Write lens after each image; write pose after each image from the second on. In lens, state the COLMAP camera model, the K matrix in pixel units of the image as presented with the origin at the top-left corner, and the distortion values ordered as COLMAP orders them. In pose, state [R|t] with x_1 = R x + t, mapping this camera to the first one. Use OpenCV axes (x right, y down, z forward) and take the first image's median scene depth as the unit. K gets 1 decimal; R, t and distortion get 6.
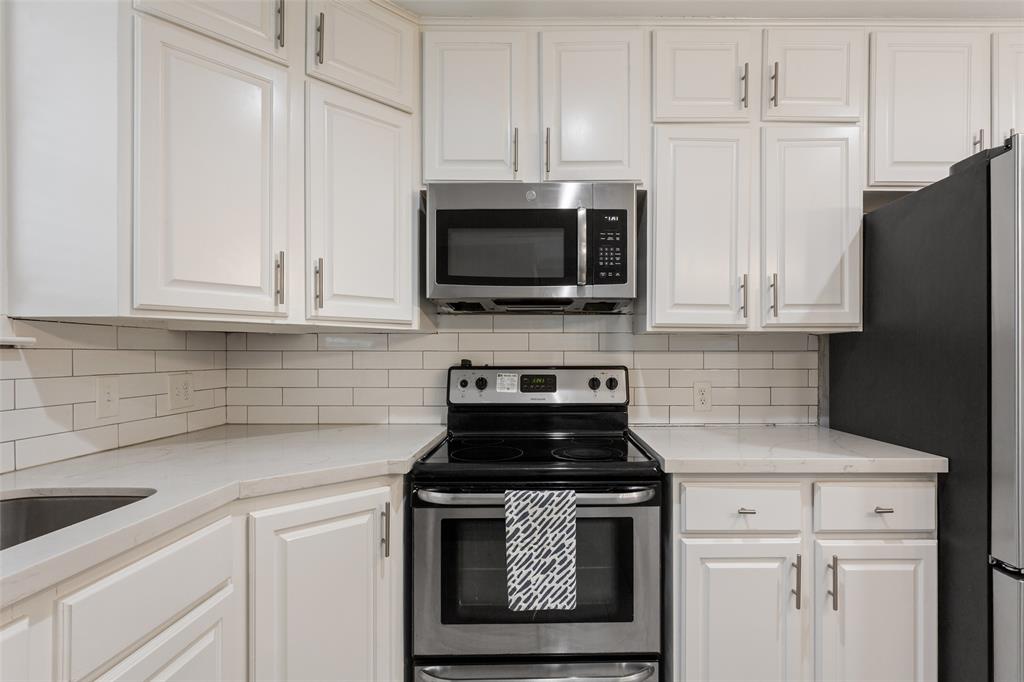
lens RADIAL K [[507.2, 0, 578.0], [0, 507.2, 352.5], [0, 0, 1]] dist [-0.010689, -0.000145]
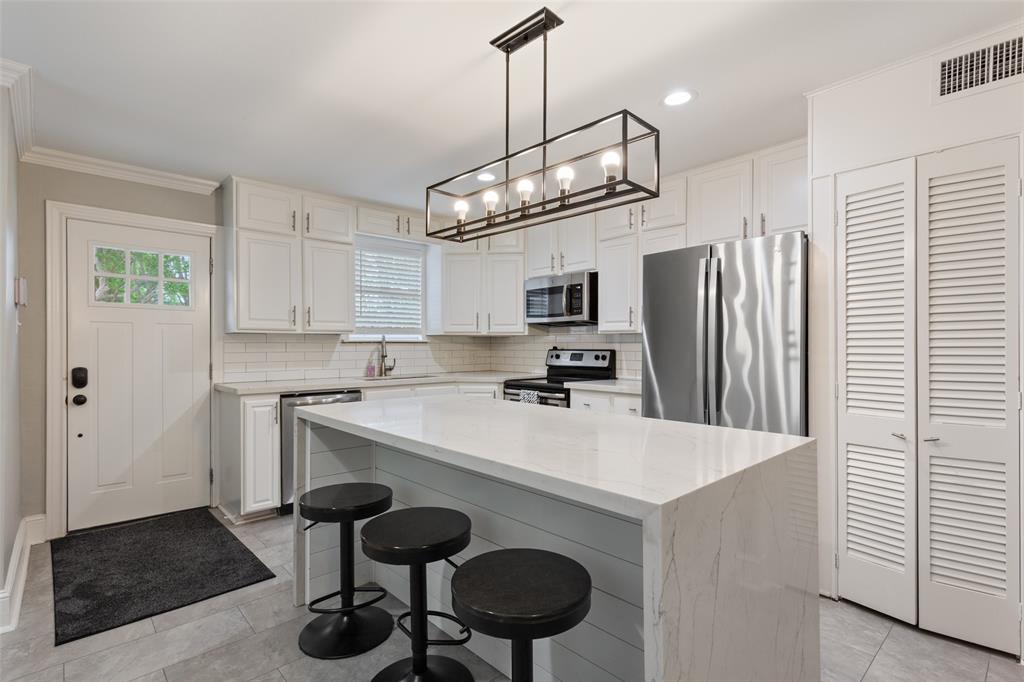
lens RADIAL K [[491.3, 0, 512.0], [0, 491.3, 341.0], [0, 0, 1]] dist [-0.000686, -0.000084]
pose [[0.665770, -0.008575, -0.746108, 1.588902], [0.004521, 0.999962, -0.007458, 0.005681], [0.746144, 0.001592, 0.665783, -0.784846]]
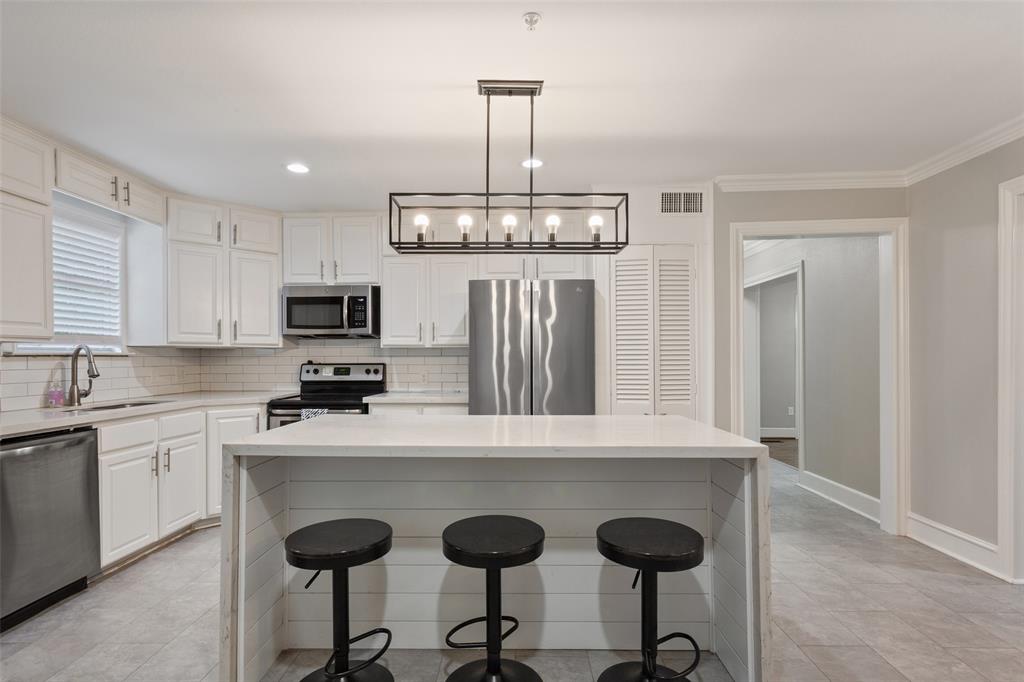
lens RADIAL K [[499.0, 0, 527.3], [0, 499.0, 357.1], [0, 0, 1]] dist [-0.001318, 0.000266]
pose [[0.999422, -0.003266, -0.033849, 0.911573], [0.003353, 0.999991, 0.002505, -0.002691], [0.033841, -0.002617, 0.999424, -1.279493]]
